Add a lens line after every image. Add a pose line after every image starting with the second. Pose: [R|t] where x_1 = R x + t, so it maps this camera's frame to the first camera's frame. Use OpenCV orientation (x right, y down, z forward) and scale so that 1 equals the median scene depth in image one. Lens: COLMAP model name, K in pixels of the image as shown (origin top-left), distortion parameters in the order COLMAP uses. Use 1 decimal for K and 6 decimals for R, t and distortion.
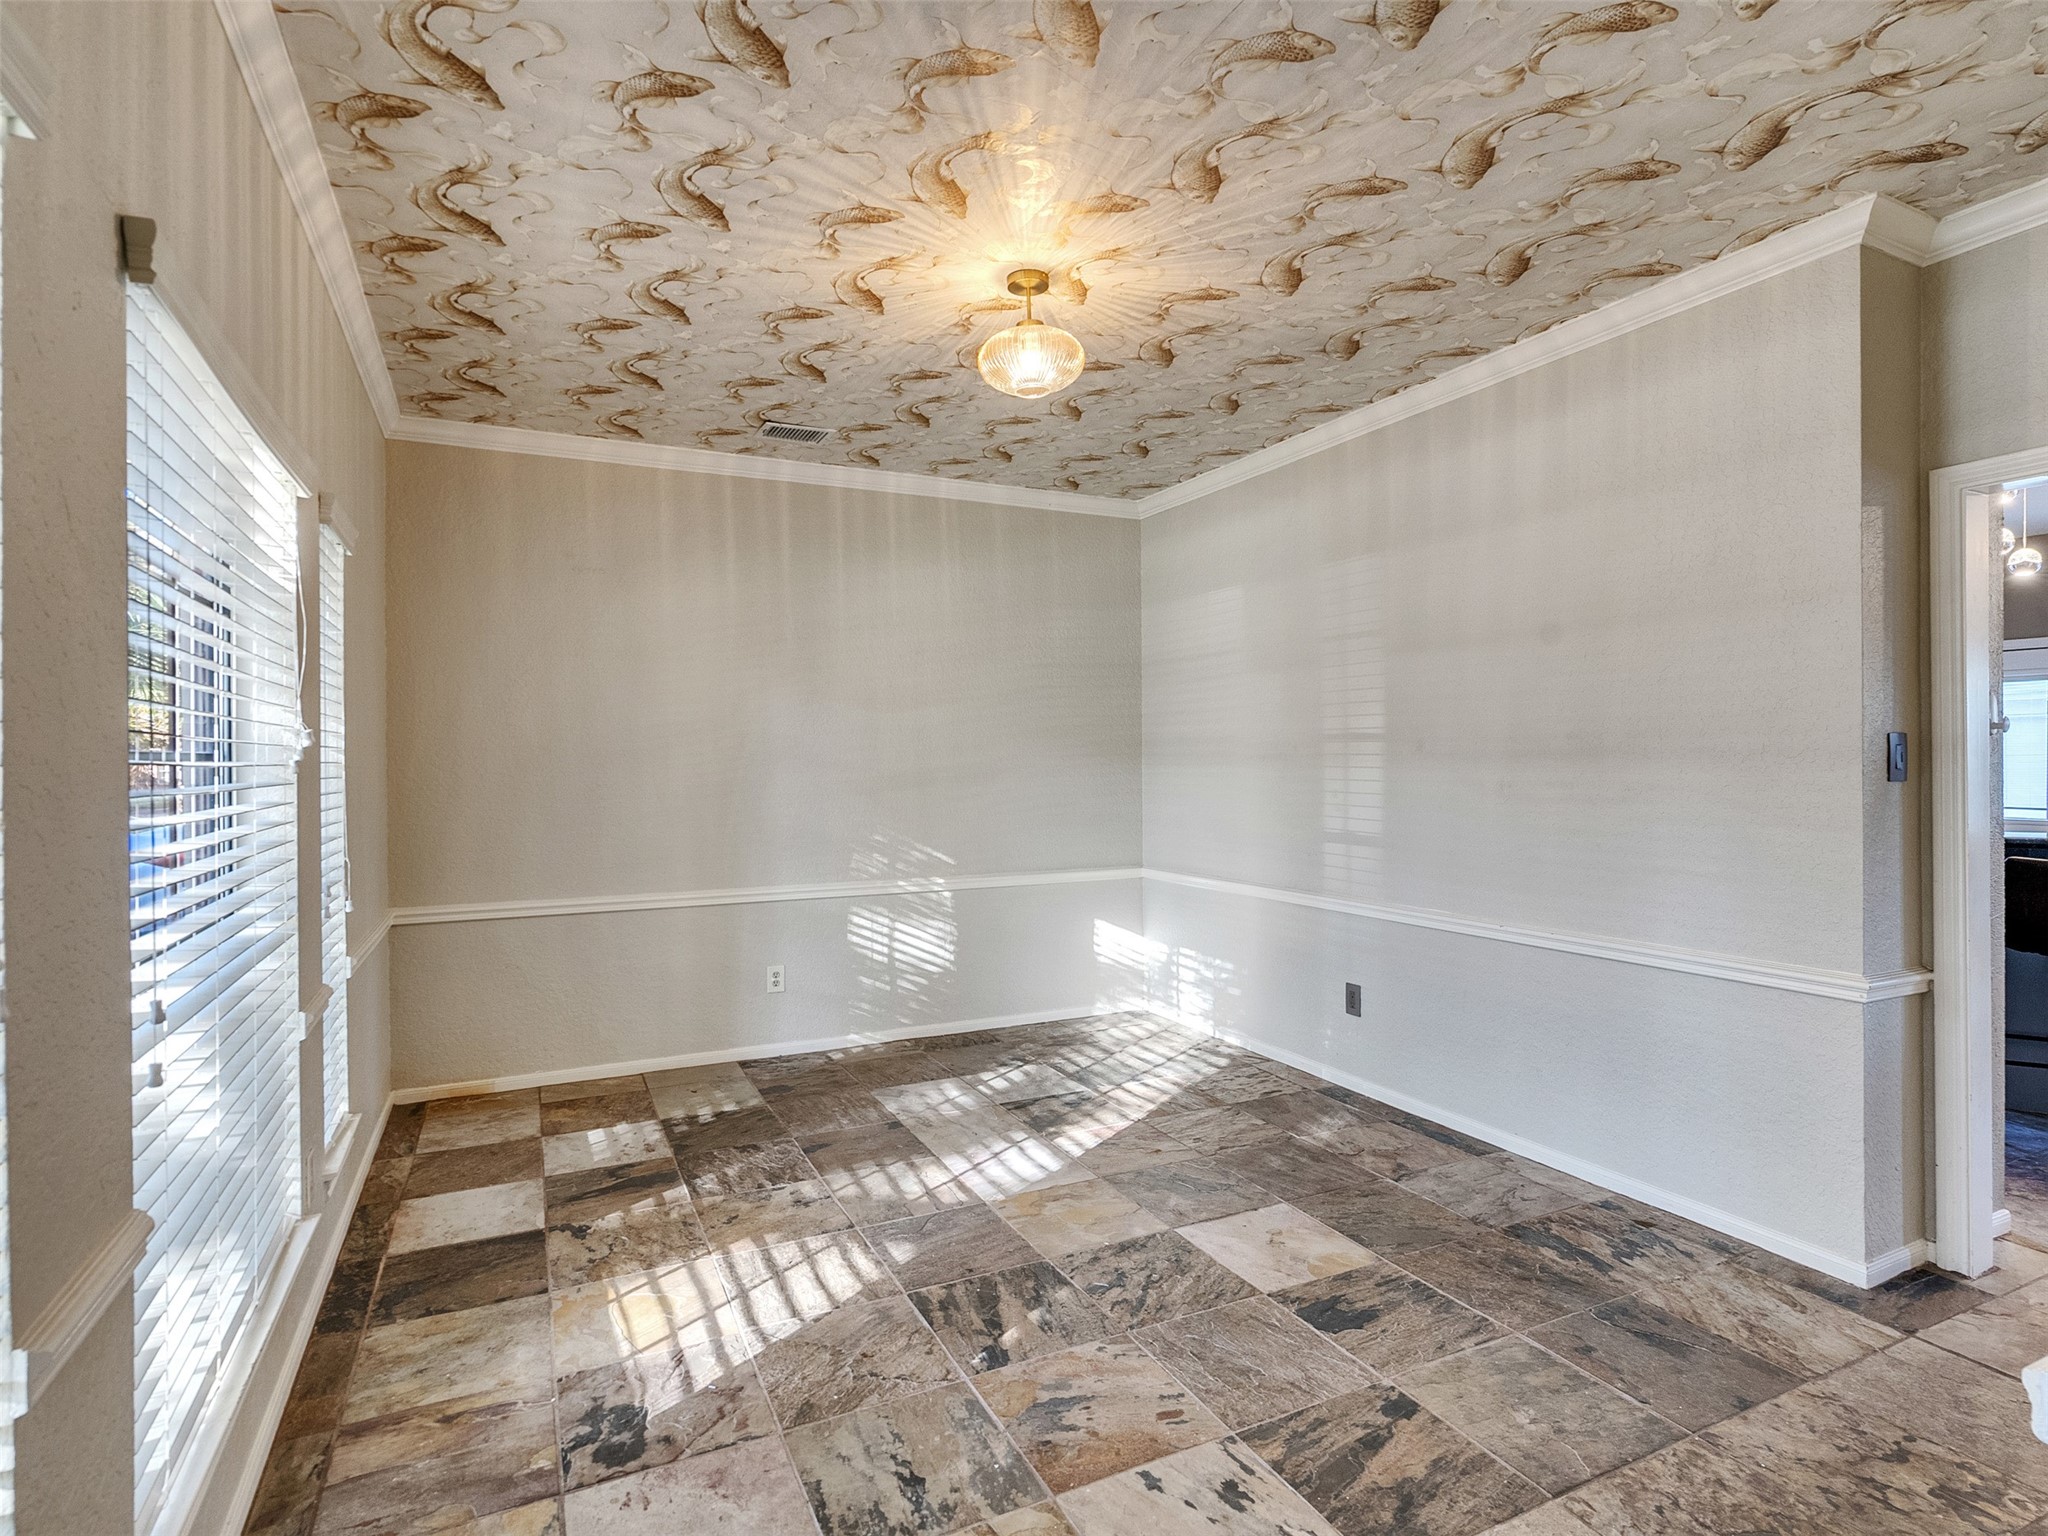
lens RADIAL K [[1045.7, 0, 1005.2], [0, 1045.7, 768.7], [0, 0, 1]] dist [-0.010814, 0.009200]
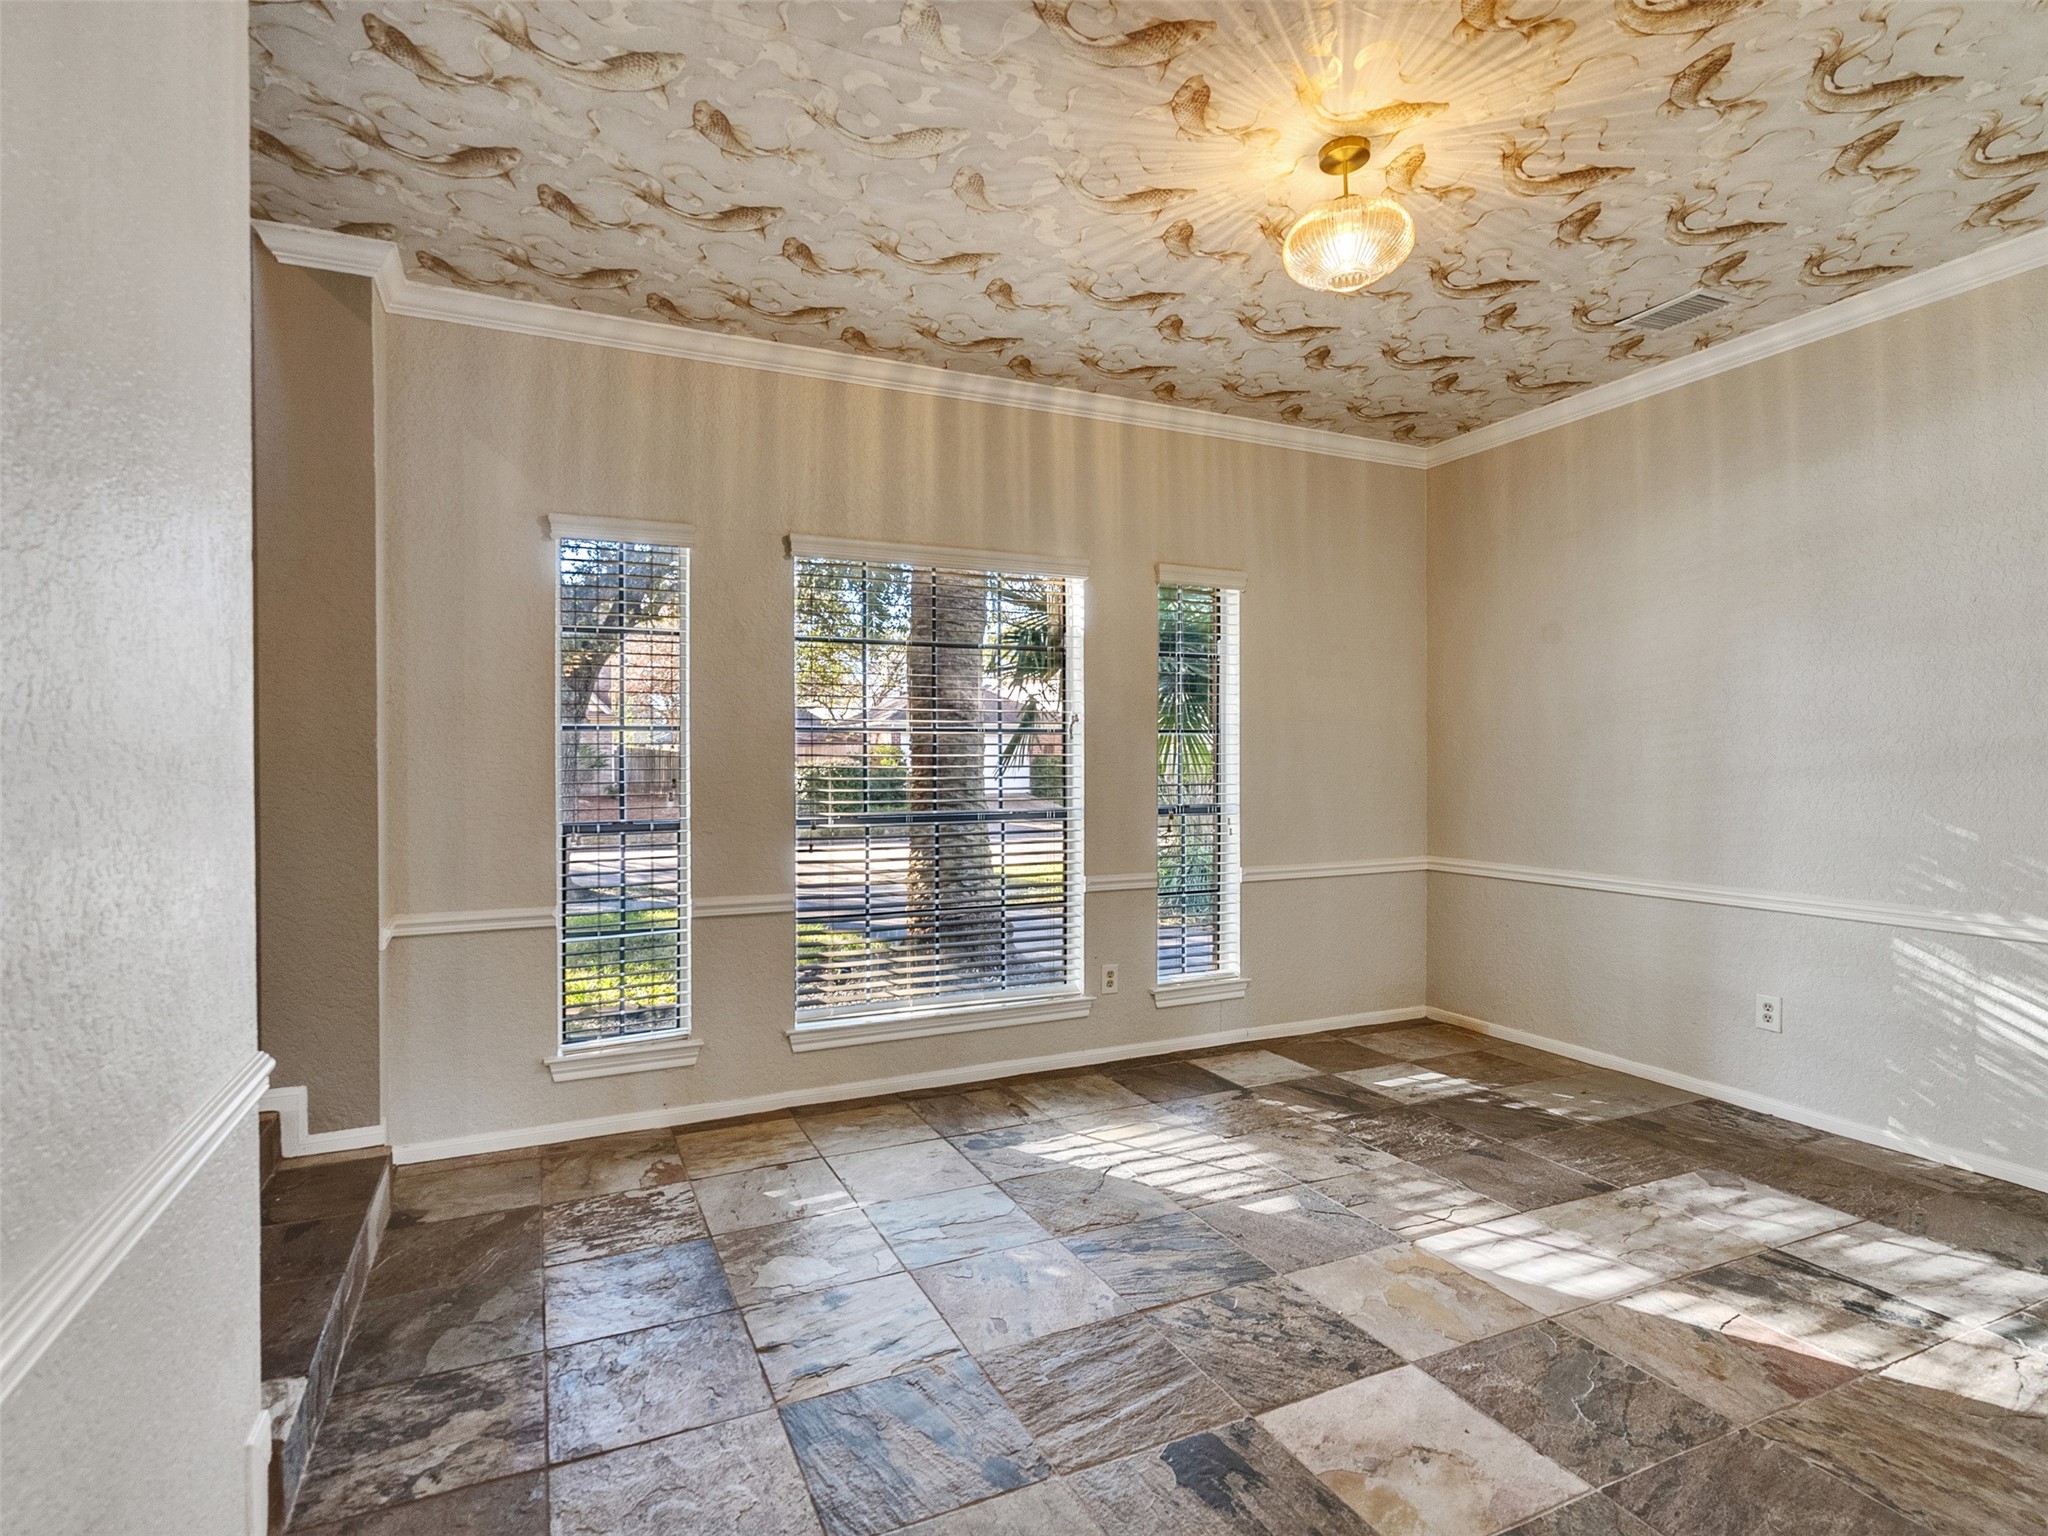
lens RADIAL K [[1045.7, 0, 1005.2], [0, 1045.7, 768.7], [0, 0, 1]] dist [-0.010814, 0.009200]
pose [[-0.017700, 0.014957, -0.999731, 0.740149], [-0.001802, 0.999886, 0.014992, 0.017968], [0.999842, 0.002066, -0.017671, 0.617510]]
